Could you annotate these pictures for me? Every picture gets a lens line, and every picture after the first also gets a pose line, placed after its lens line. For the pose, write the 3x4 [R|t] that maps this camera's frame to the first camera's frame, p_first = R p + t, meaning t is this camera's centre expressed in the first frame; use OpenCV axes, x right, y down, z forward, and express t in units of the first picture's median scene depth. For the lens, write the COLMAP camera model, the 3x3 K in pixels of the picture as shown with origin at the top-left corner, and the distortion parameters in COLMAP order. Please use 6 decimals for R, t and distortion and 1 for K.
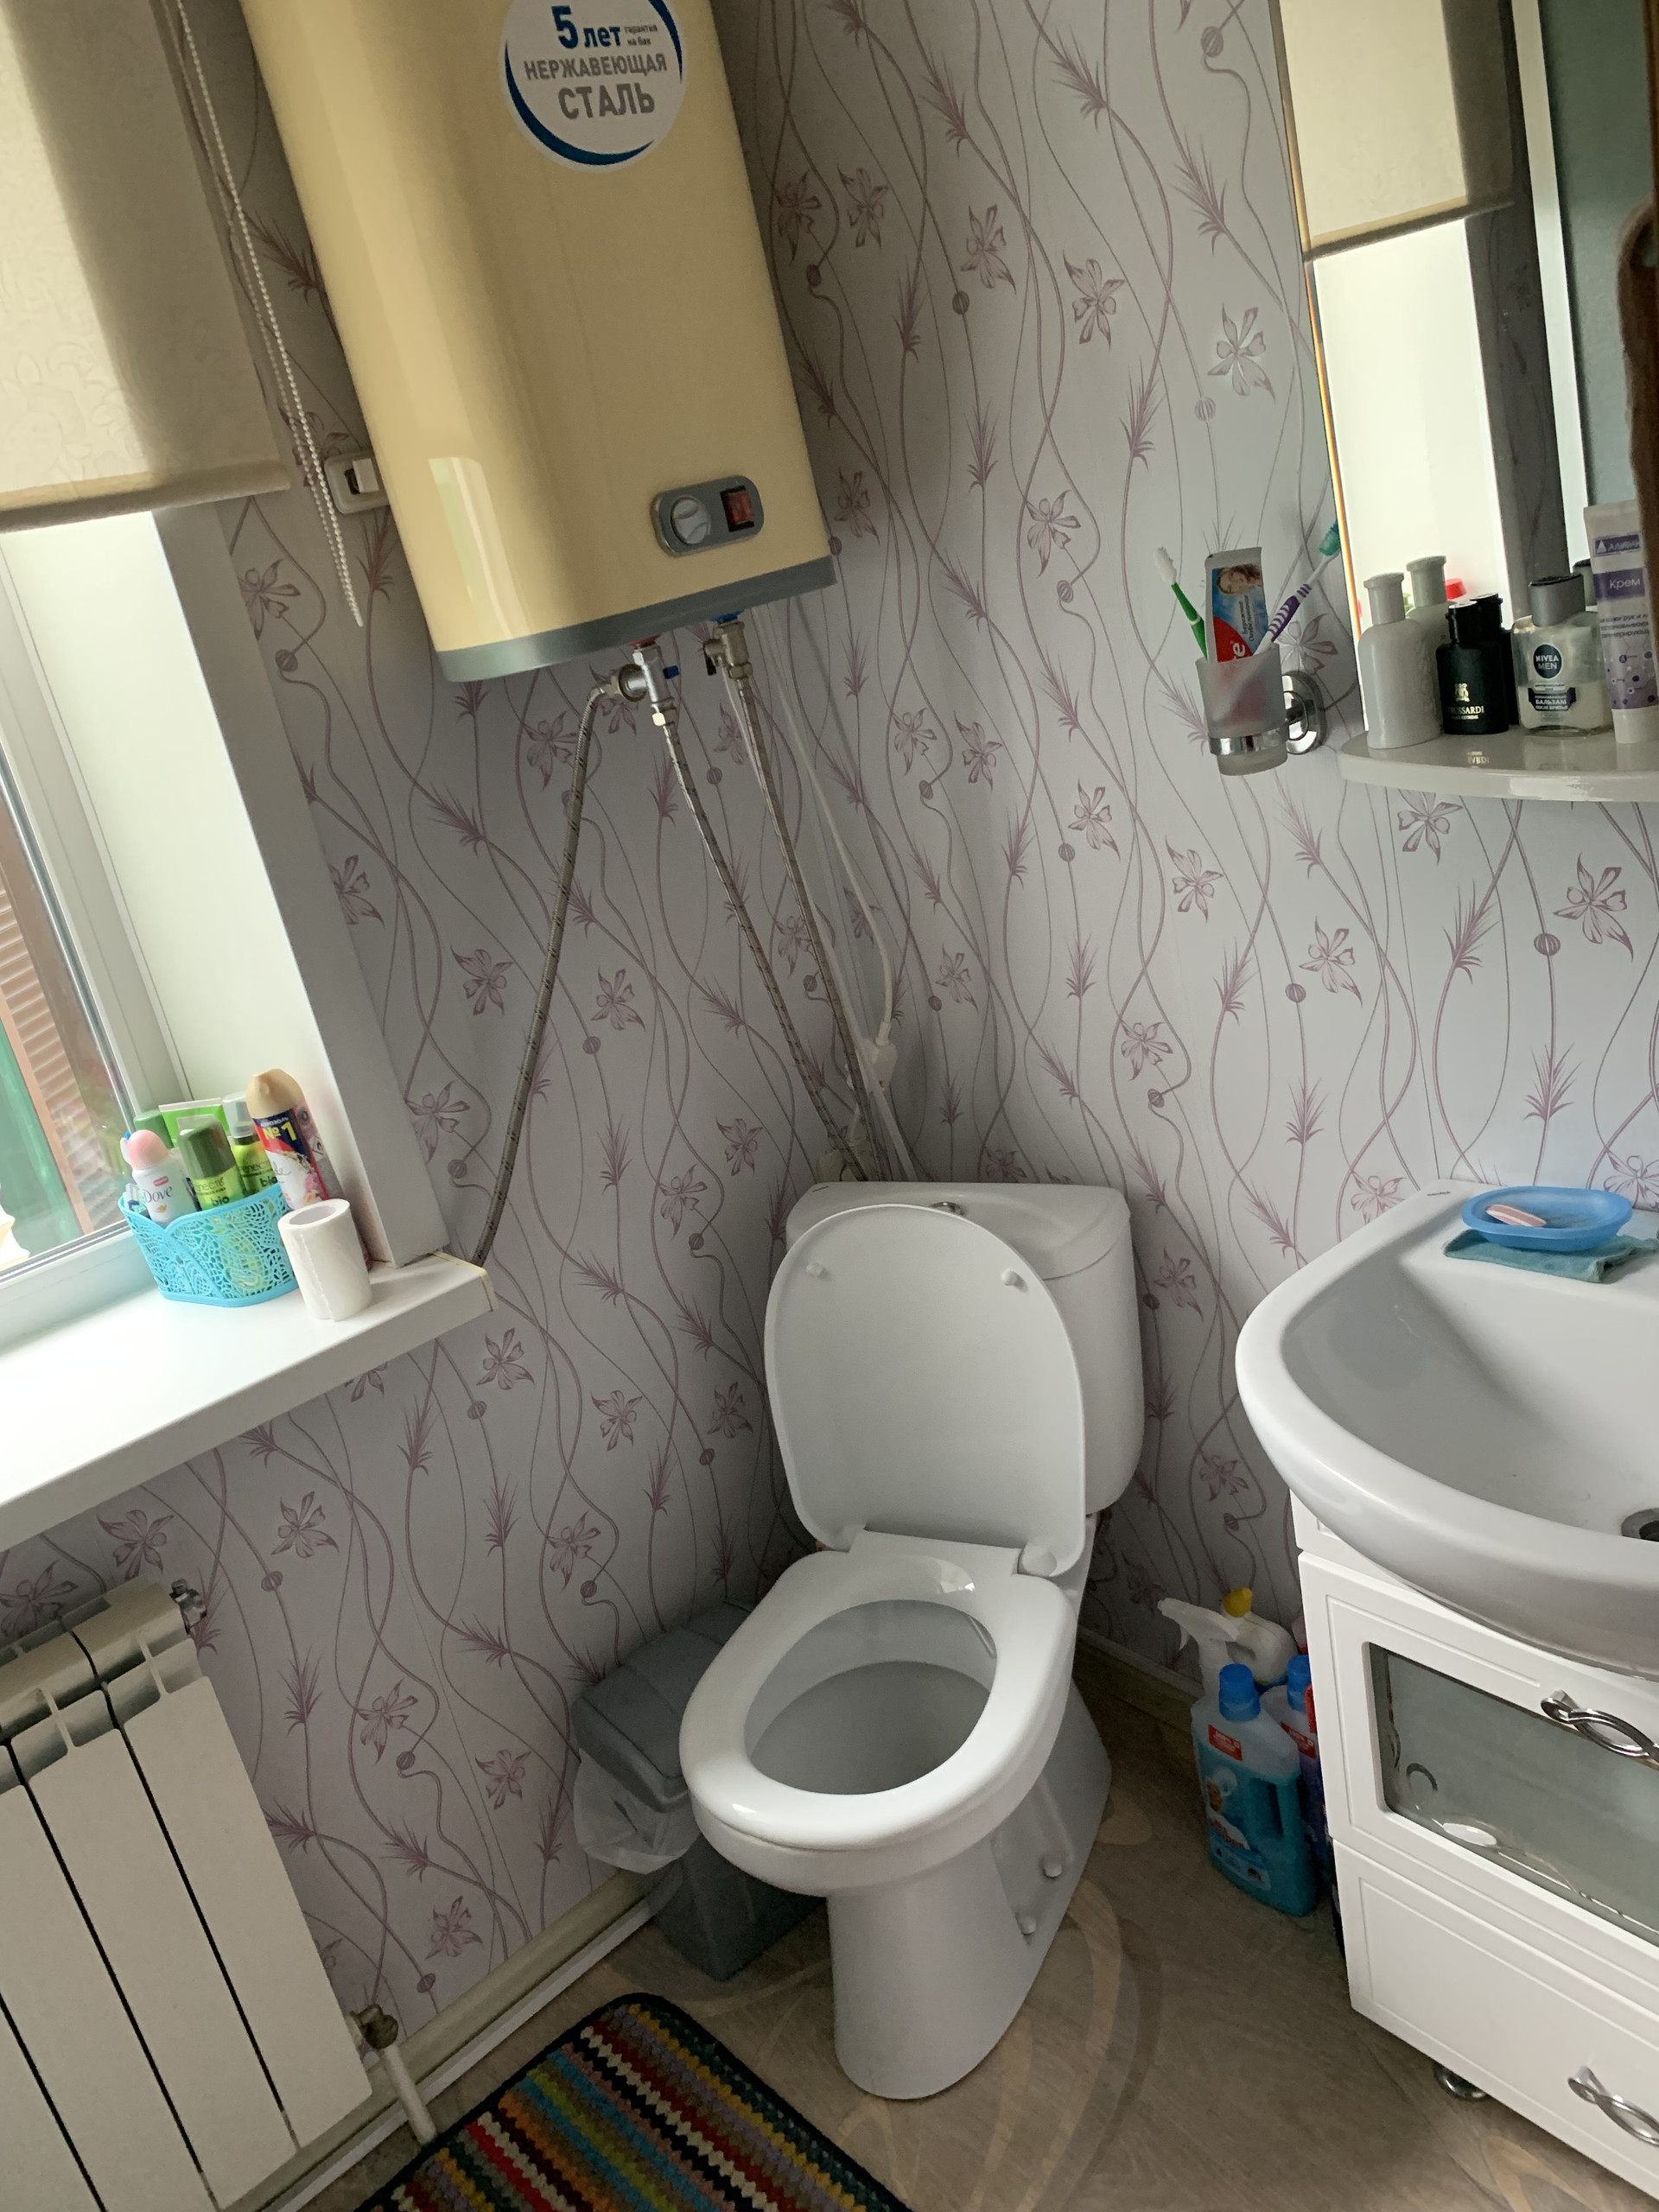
lens RADIAL K [[1660.3, 0, 833.9], [0, 1660.3, 1110.6], [0, 0, 1]] dist [0.011456, -0.027011]
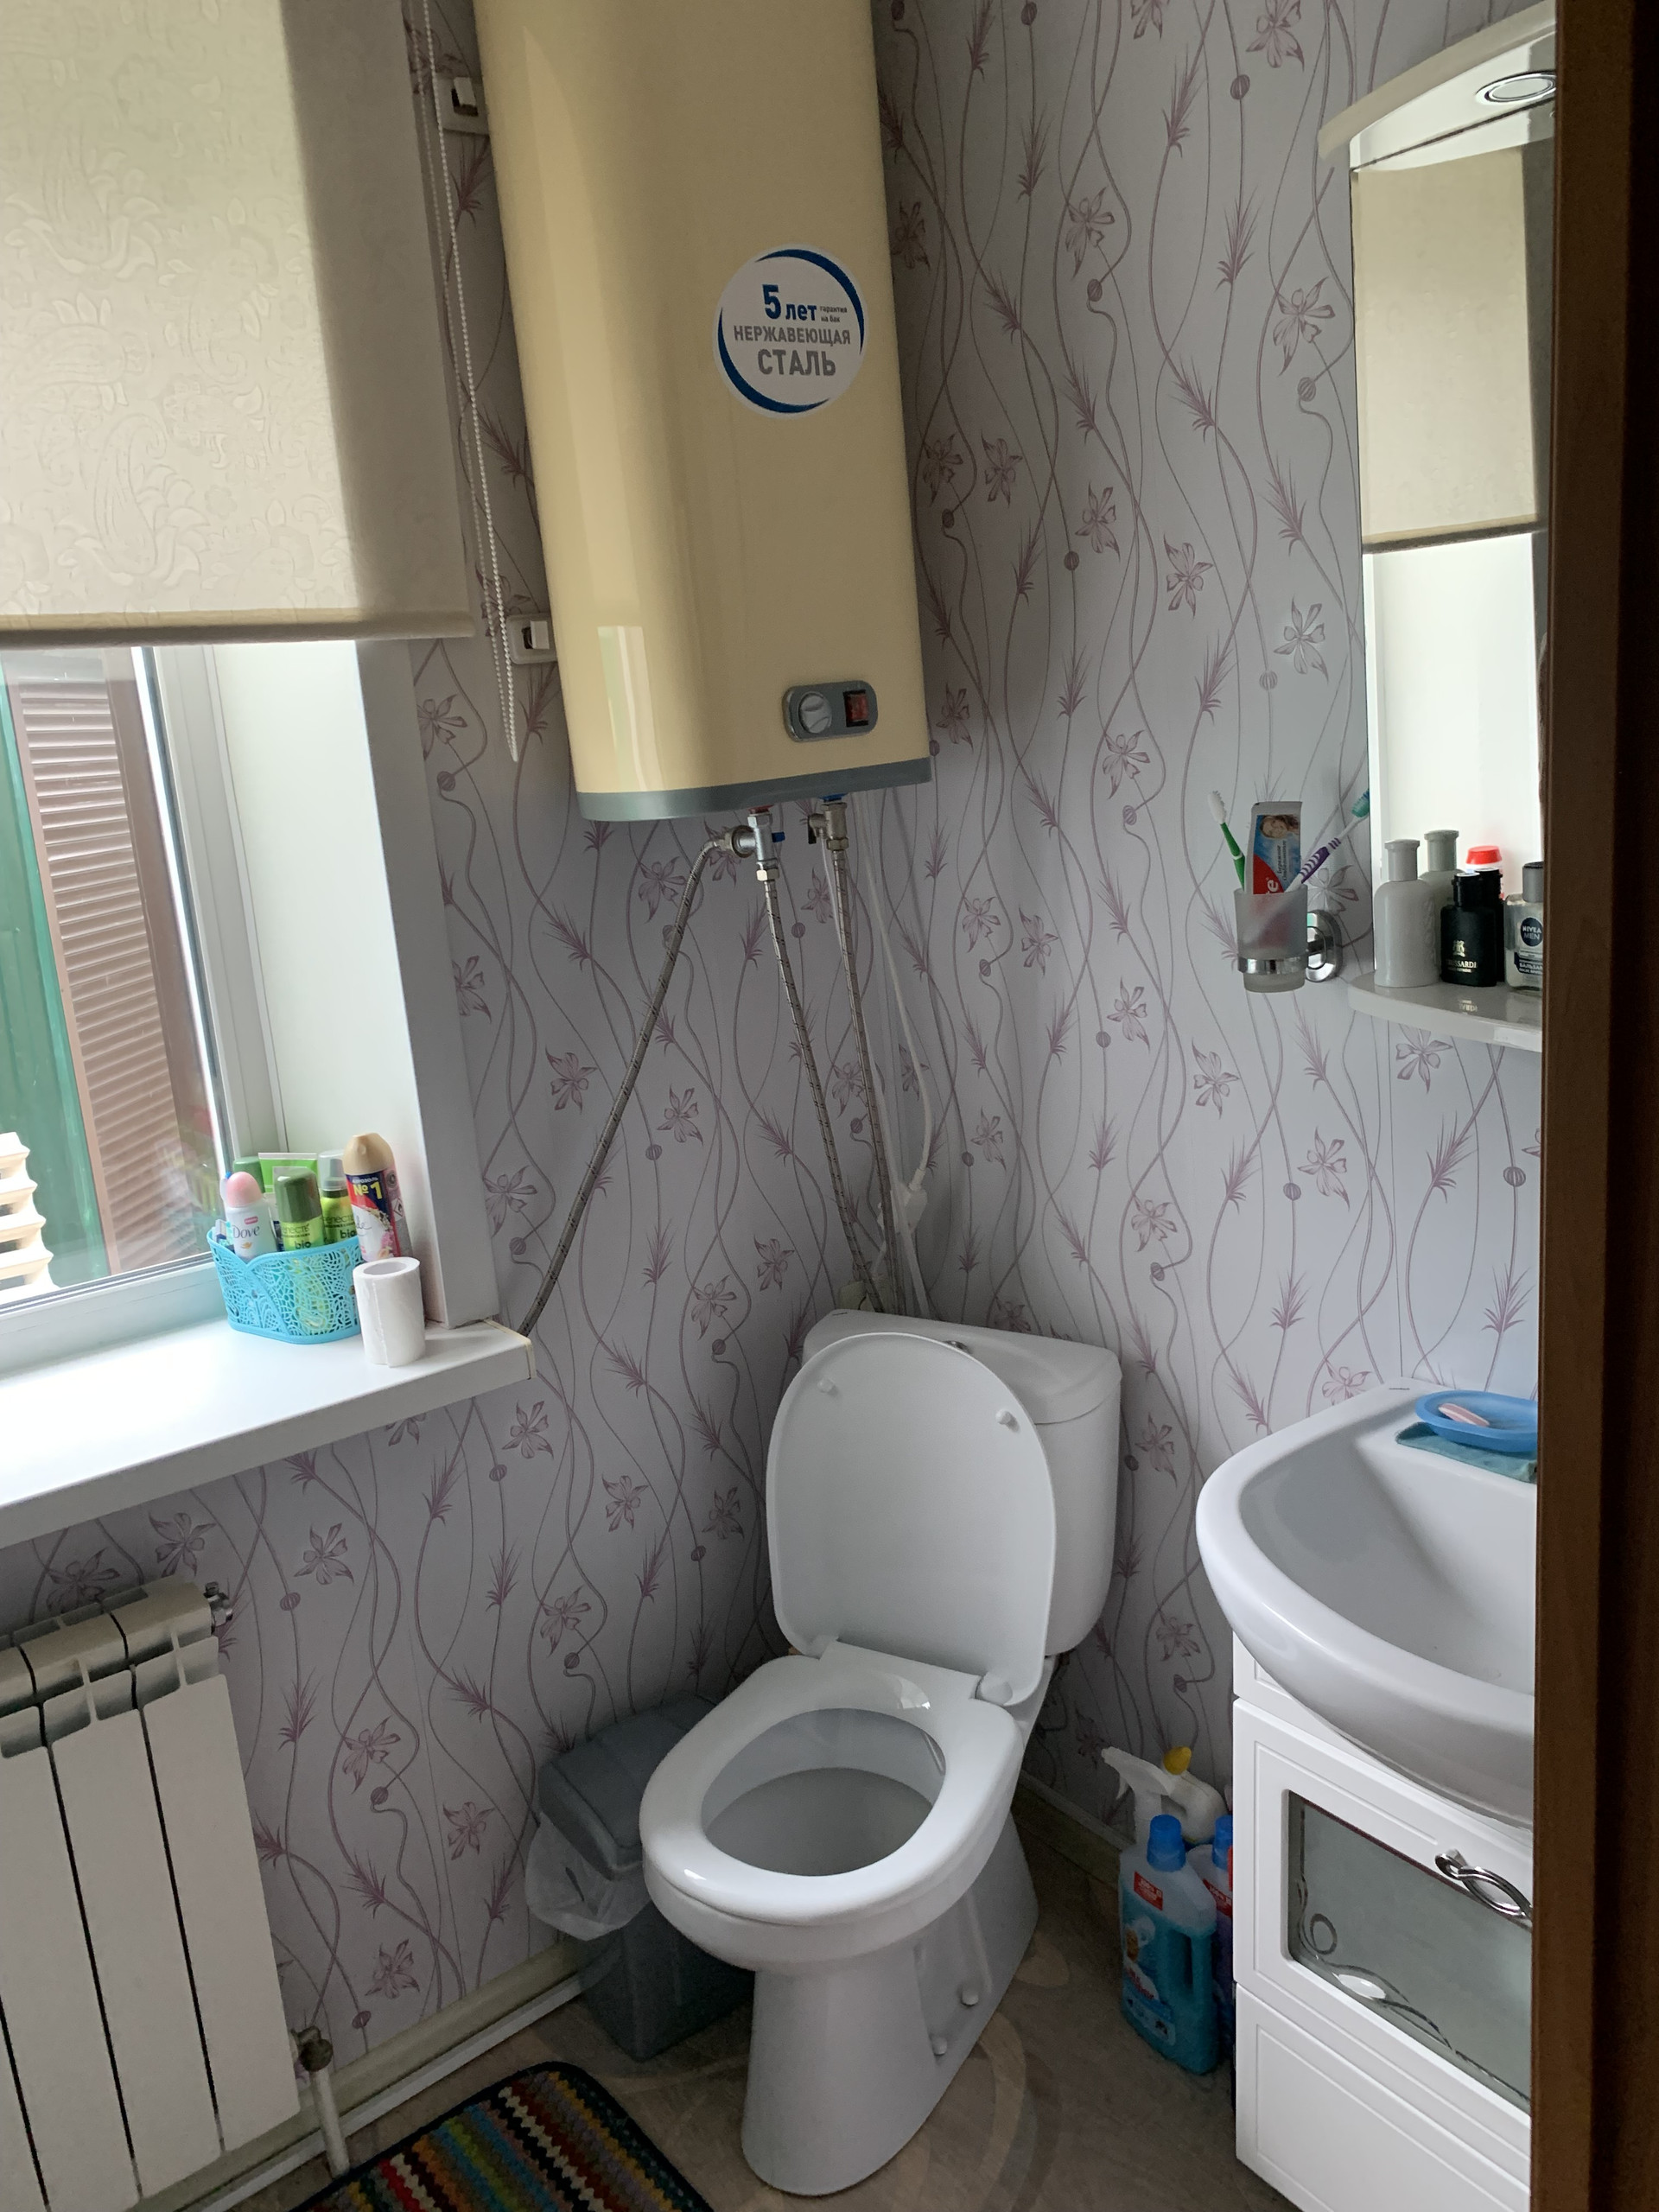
lens RADIAL K [[1660.3, 0, 839.2], [0, 1660.3, 1113.3], [0, 0, 1]] dist [0.011456, -0.027011]
pose [[0.990284, 0.138086, -0.016406, -0.010992], [-0.139022, 0.985793, -0.094264, 0.023674], [0.003157, 0.095629, 0.995412, -0.109672]]
